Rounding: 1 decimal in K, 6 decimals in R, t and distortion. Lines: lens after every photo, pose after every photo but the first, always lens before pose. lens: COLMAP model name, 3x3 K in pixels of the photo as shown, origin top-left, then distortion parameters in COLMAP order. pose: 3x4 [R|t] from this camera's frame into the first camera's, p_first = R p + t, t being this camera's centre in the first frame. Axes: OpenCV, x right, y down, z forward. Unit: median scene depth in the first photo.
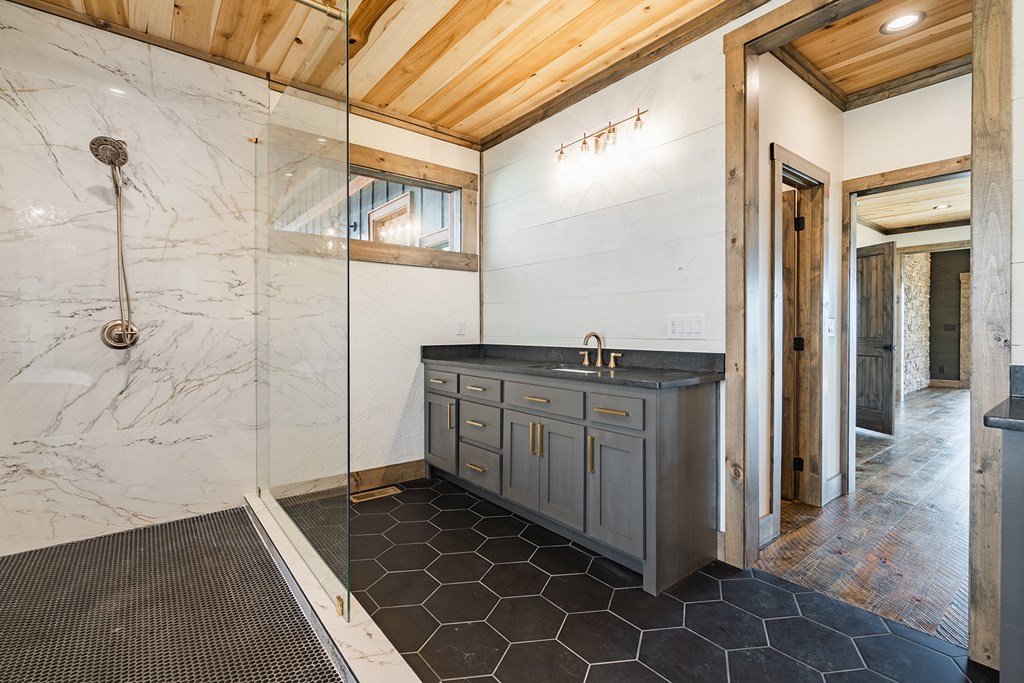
lens RADIAL K [[468.7, 0, 508.8], [0, 468.7, 331.0], [0, 0, 1]] dist [-0.003564, 0.000923]
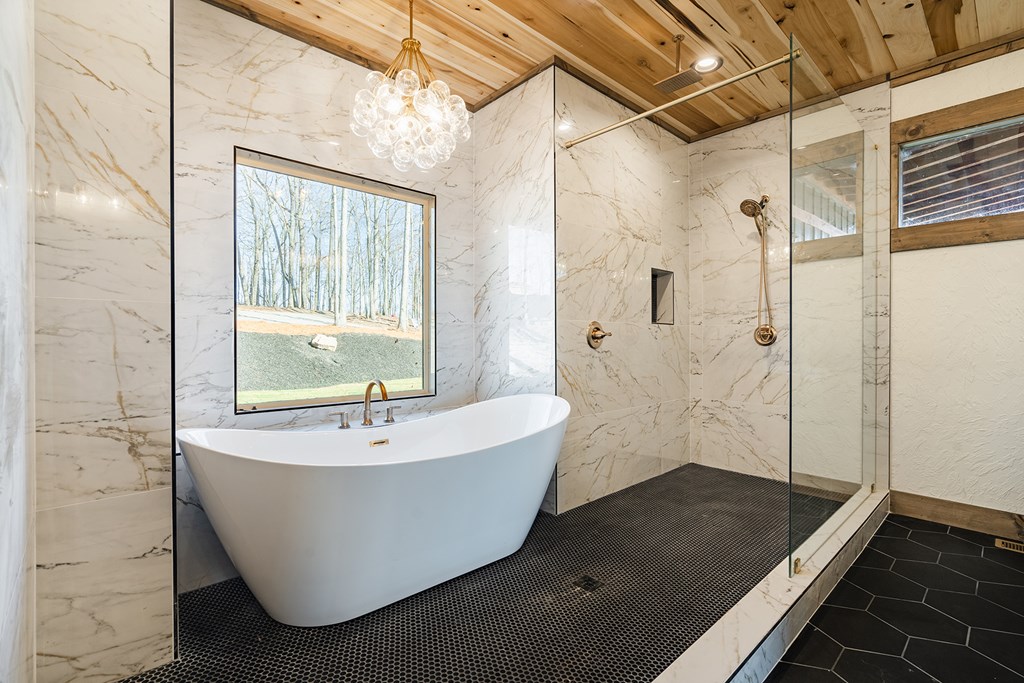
lens RADIAL K [[468.7, 0, 506.1], [0, 468.7, 340.8], [0, 0, 1]] dist [-0.003564, 0.000923]
pose [[0.067676, 0.006400, -0.997687, 0.505816], [-0.003063, 0.999976, 0.006207, 0.017635], [0.997703, 0.002636, 0.067694, 0.140896]]
